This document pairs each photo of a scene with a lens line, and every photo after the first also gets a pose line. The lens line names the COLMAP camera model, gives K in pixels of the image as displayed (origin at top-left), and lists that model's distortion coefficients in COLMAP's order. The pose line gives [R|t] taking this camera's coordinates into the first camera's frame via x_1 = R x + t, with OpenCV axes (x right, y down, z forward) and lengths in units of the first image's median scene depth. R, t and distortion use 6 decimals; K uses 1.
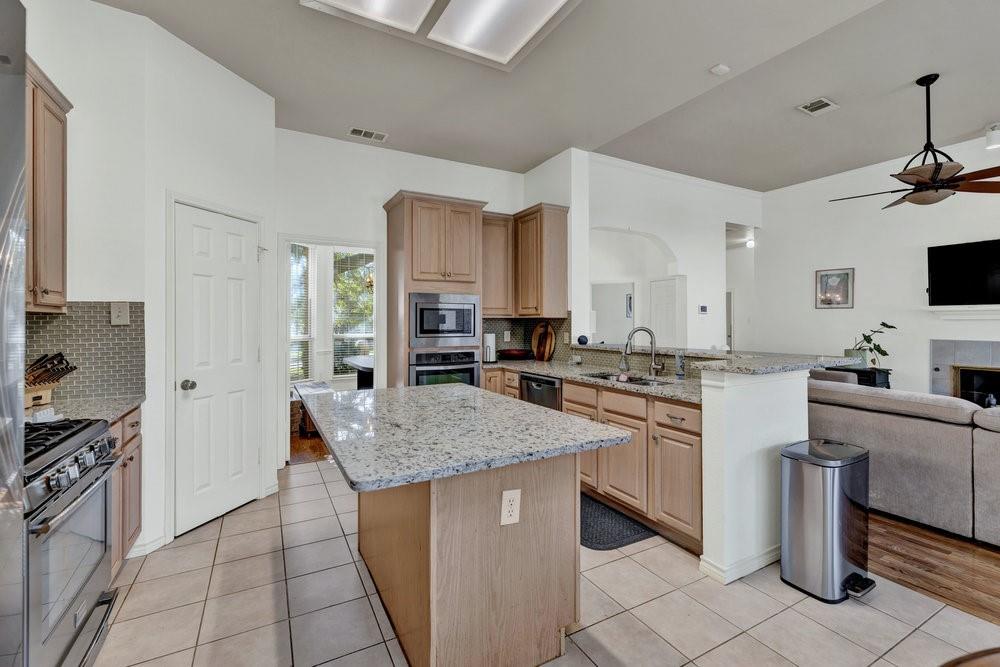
lens RADIAL K [[440.9, 0, 499.9], [0, 440.9, 324.4], [0, 0, 1]] dist [0.001995, 0.001182]
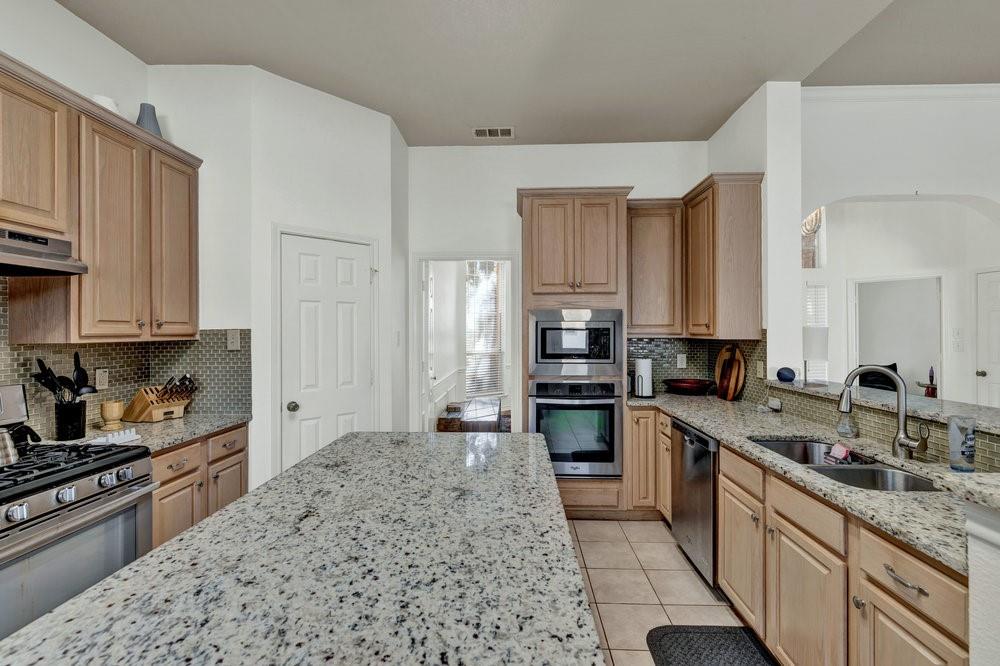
lens RADIAL K [[440.9, 0, 496.8], [0, 440.9, 330.6], [0, 0, 1]] dist [0.001995, 0.001182]
pose [[0.855898, 0.000047, -0.517144, 0.163170], [-0.001793, 0.999994, -0.002876, -0.026747], [0.517141, 0.003389, 0.855894, 0.232342]]
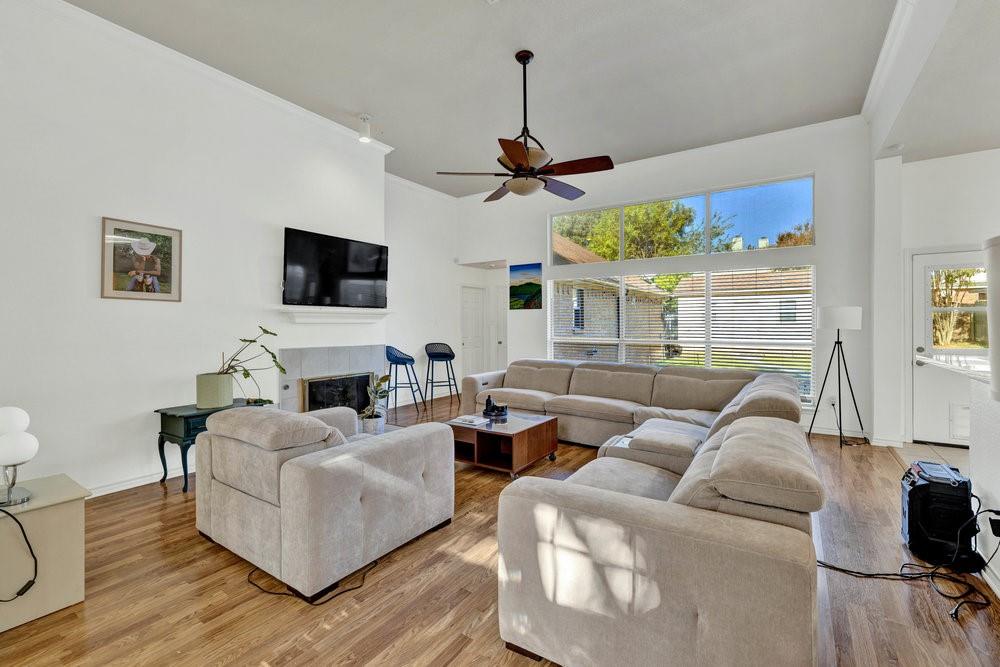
lens RADIAL K [[440.9, 0, 500.1], [0, 440.9, 328.1], [0, 0, 1]] dist [0.001995, 0.001182]
pose [[-0.459730, -0.006543, 0.888035, 0.185569], [0.007689, 0.999906, 0.011348, -0.010305], [-0.888026, 0.012045, -0.459636, 1.446722]]
